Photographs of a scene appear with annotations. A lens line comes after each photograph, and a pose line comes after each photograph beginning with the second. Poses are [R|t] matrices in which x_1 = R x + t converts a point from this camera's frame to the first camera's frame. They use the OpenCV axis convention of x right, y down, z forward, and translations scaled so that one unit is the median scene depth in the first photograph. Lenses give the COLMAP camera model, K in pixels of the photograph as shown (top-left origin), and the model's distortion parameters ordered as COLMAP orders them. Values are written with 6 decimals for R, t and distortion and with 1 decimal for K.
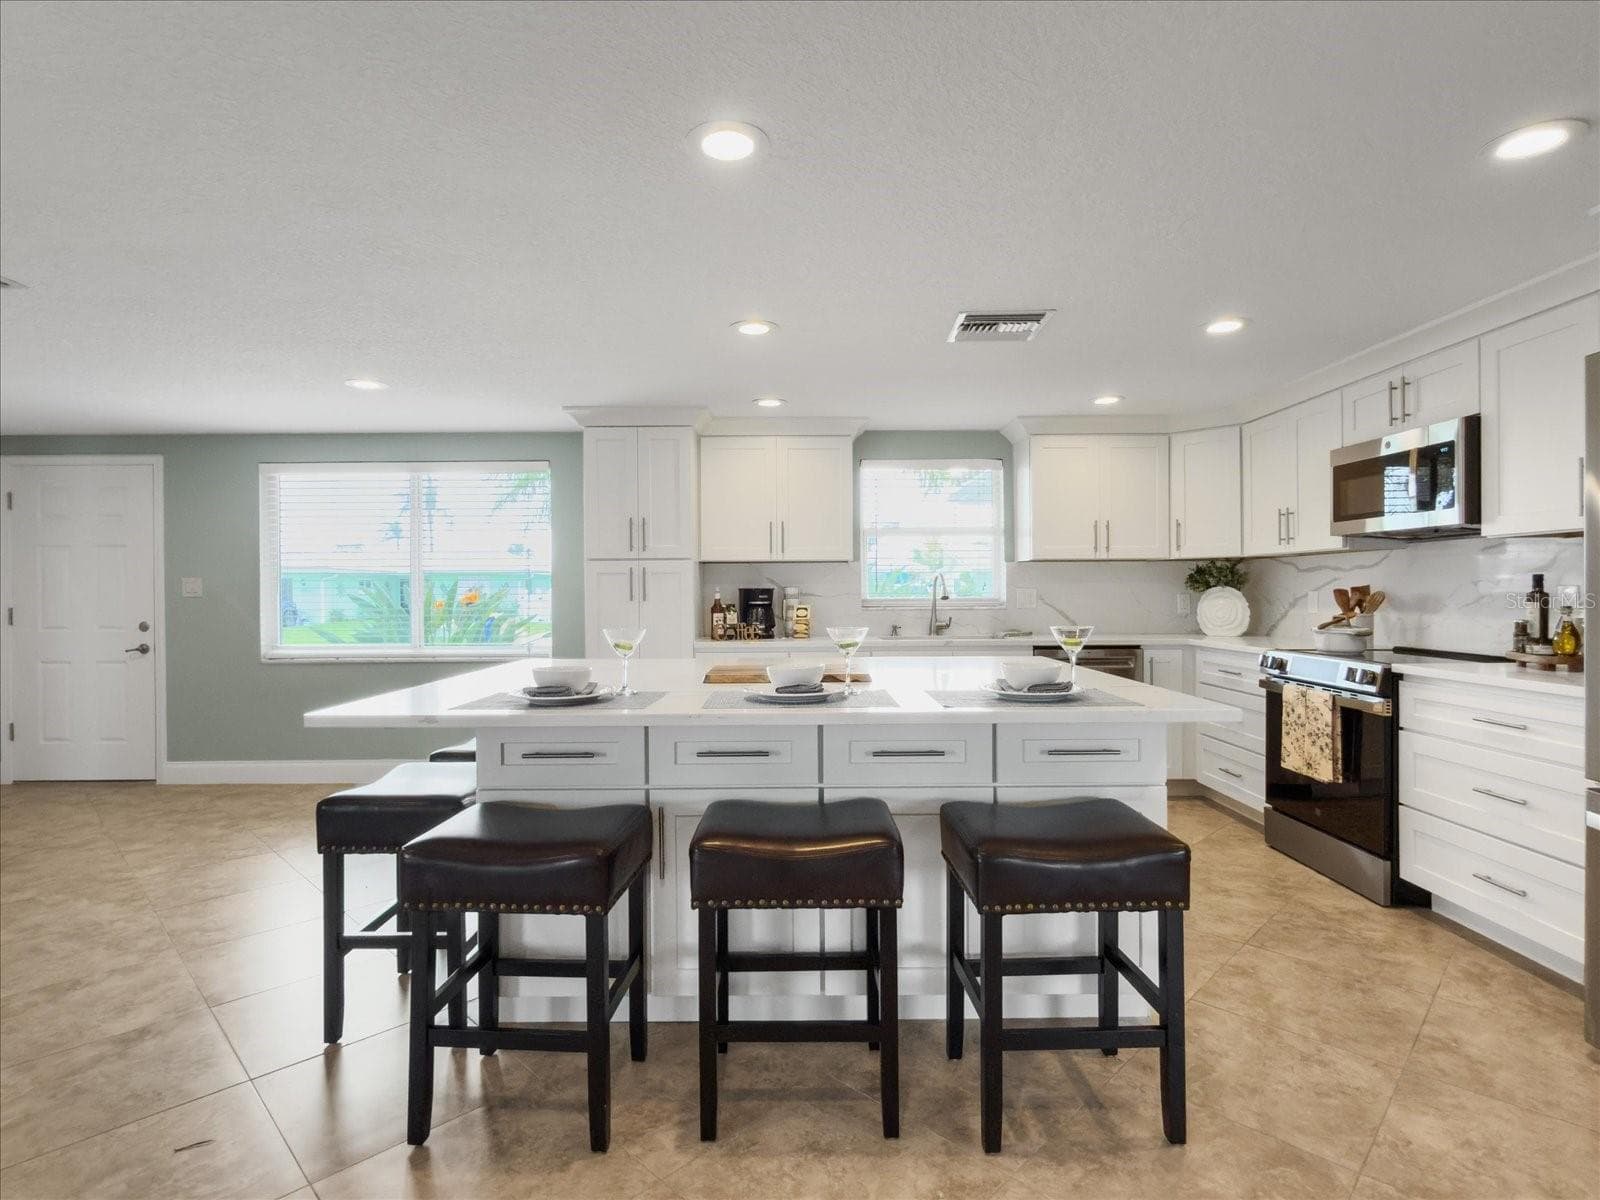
lens RADIAL K [[824.1, 0, 799.4], [0, 824.1, 590.8], [0, 0, 1]] dist [-0.003310, -0.000385]
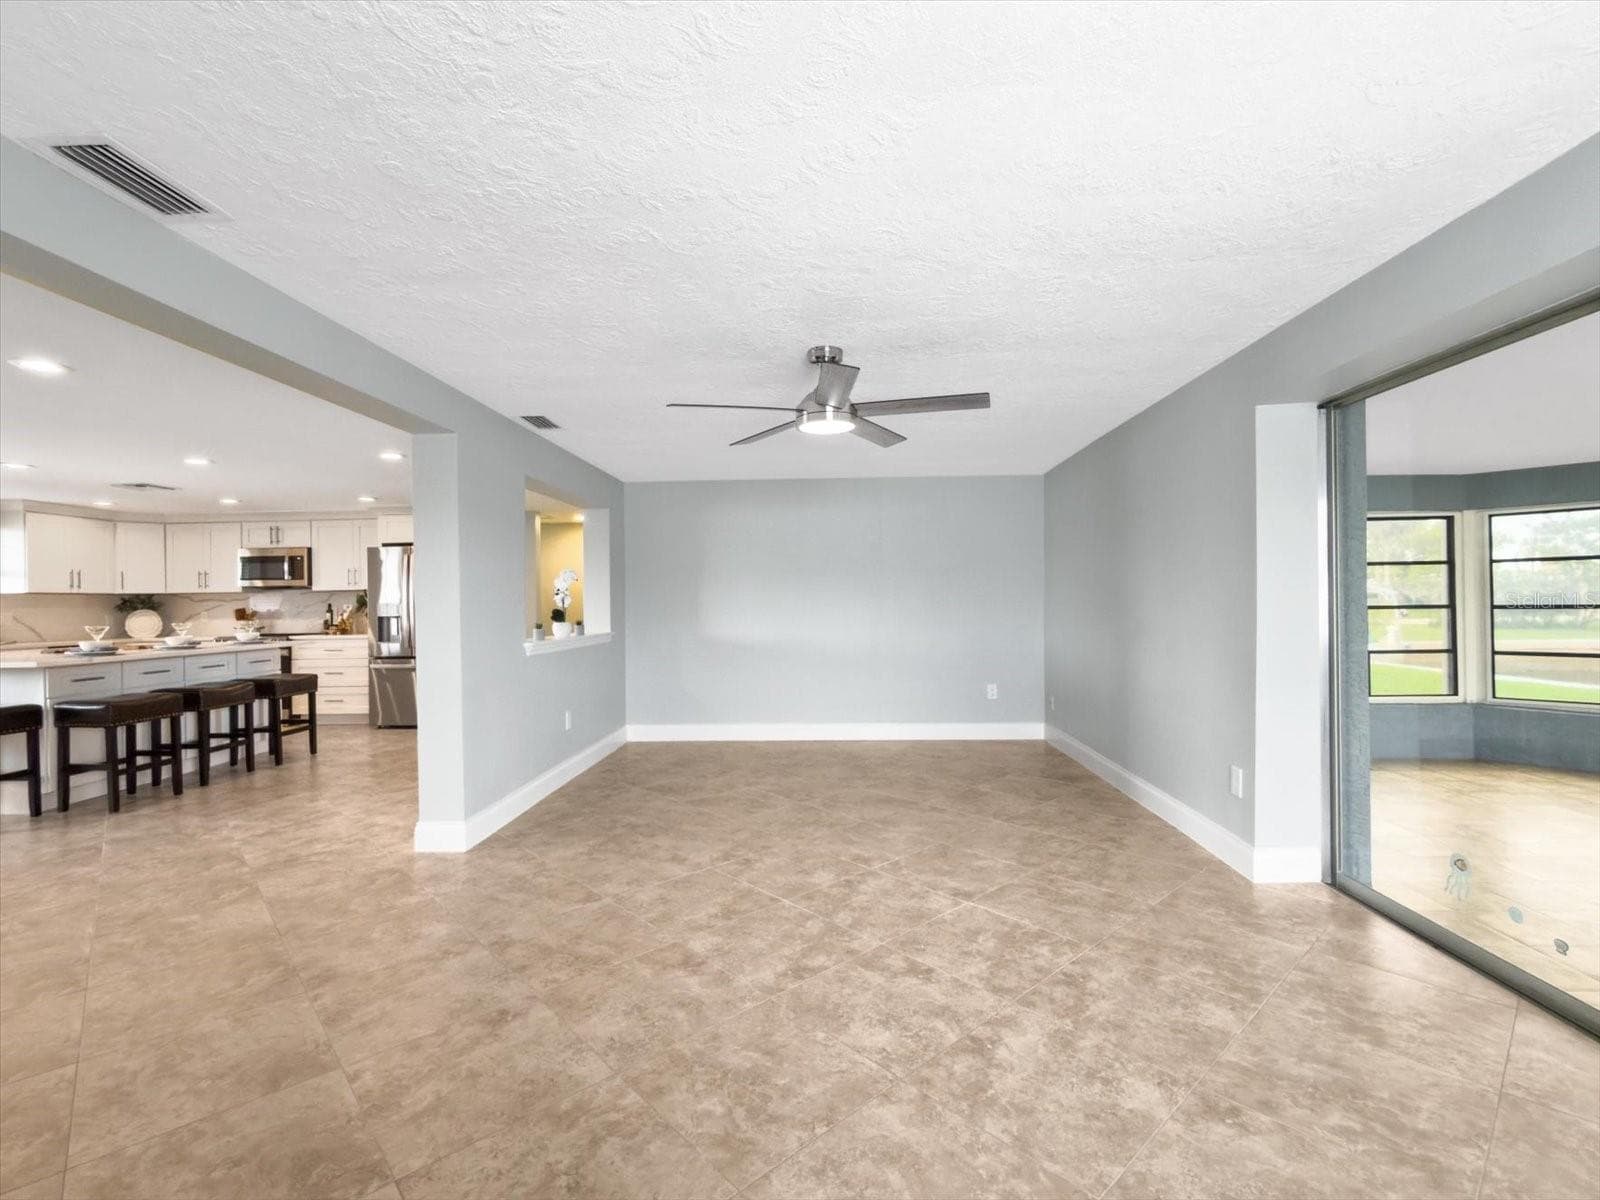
lens RADIAL K [[763.1, 0, 796.3], [0, 763.1, 602.9], [0, 0, 1]] dist [0.000904, 0.002441]
pose [[0.065637, 0.004798, 0.997832, -1.117961], [0.016245, 0.999851, -0.005876, 0.013166], [-0.997711, 0.016595, 0.065550, -0.556624]]
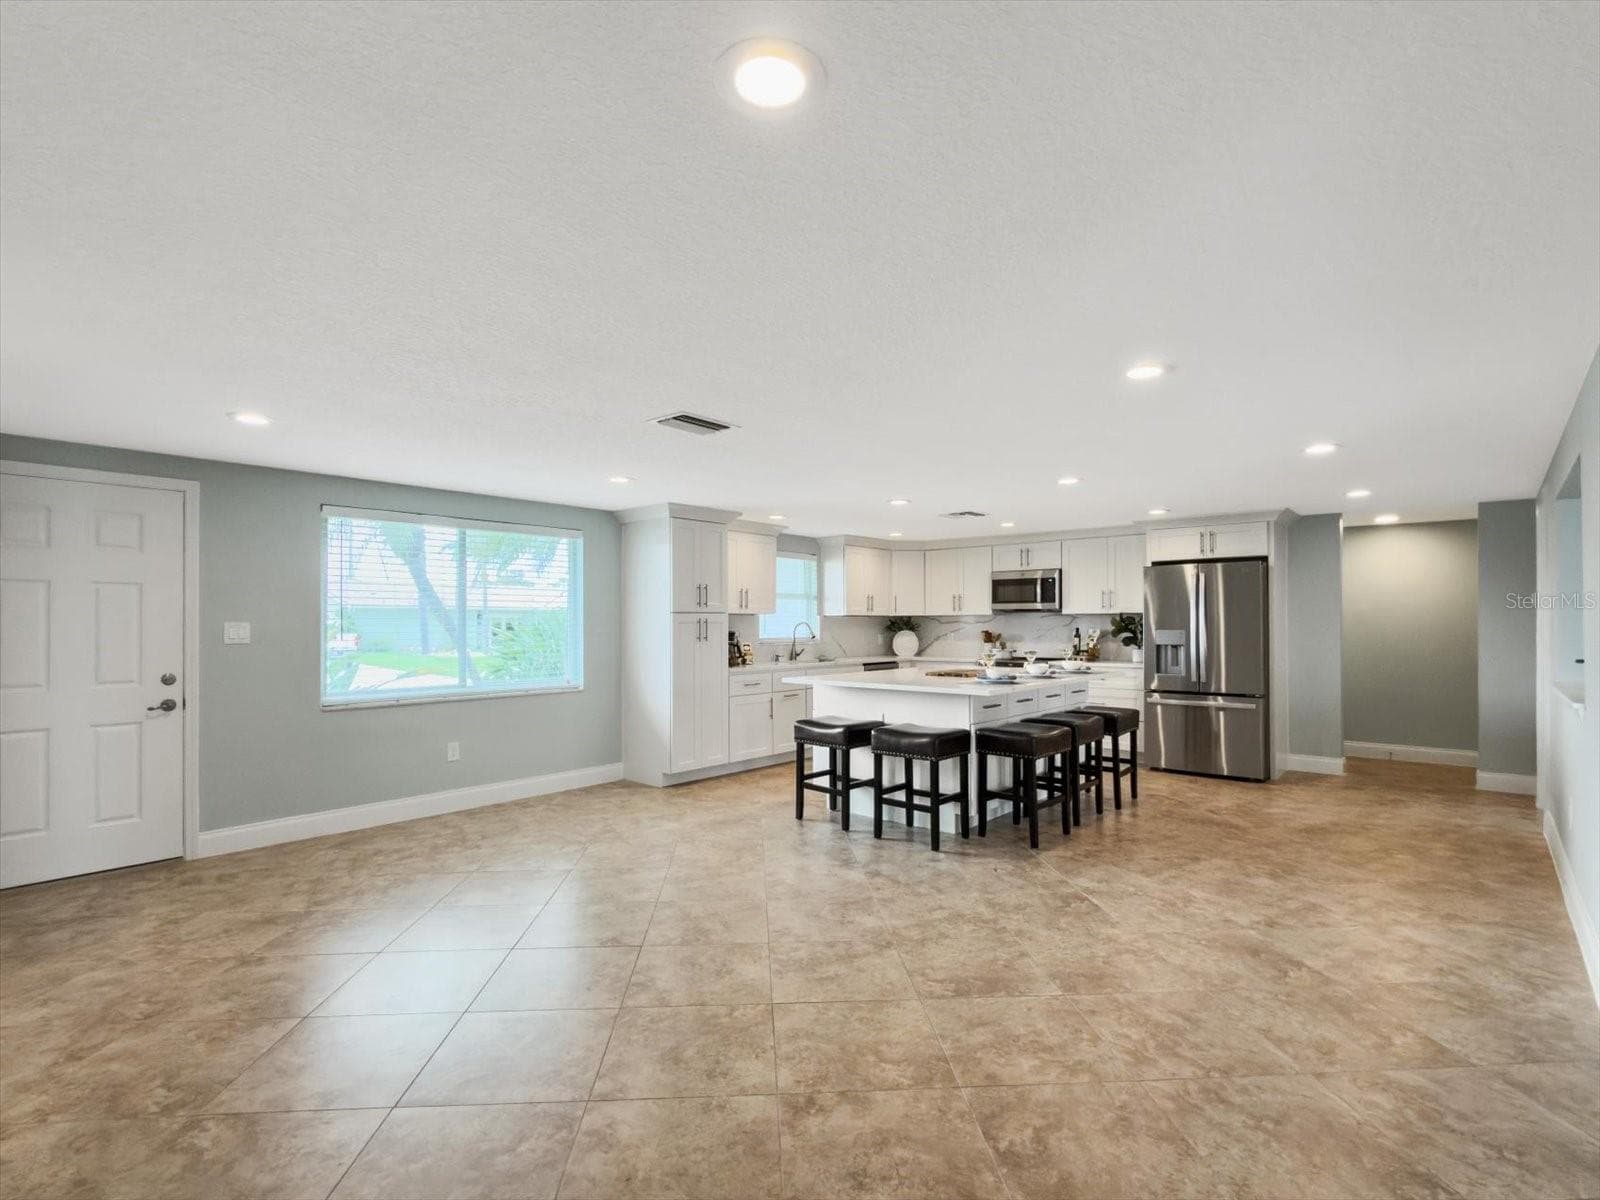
lens RADIAL K [[763.1, 0, 788.0], [0, 763.1, 616.1], [0, 0, 1]] dist [0.000904, 0.002441]
pose [[0.665155, 0.012441, 0.746602, -1.111725], [-0.000751, 0.999872, -0.015993, -0.010786], [-0.746705, 0.010077, 0.665079, -0.010061]]
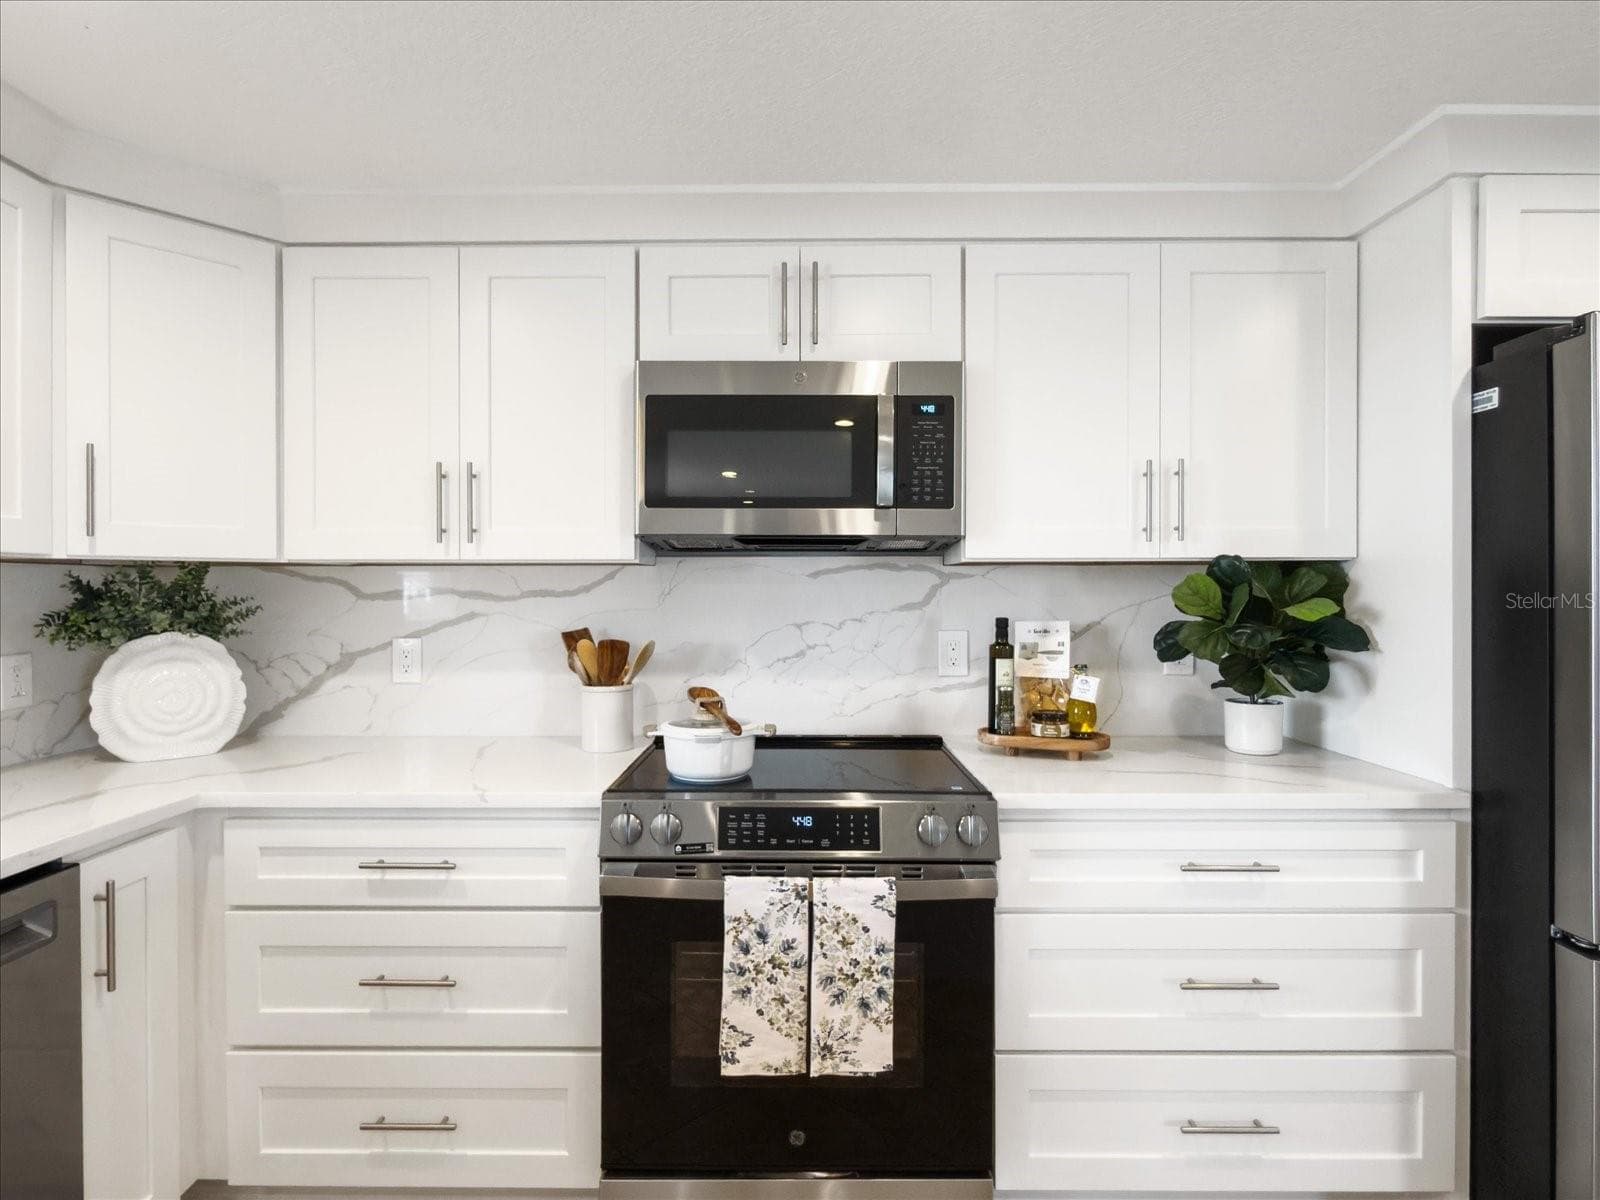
lens RADIAL K [[824.1, 0, 786.5], [0, 824.1, 593.7], [0, 0, 1]] dist [-0.003310, -0.000385]
pose [[0.014381, 0.003355, 0.999891, 0.126509], [0.000237, 0.999994, -0.003359, -0.024375], [-0.999897, 0.000285, 0.014380, 0.739884]]
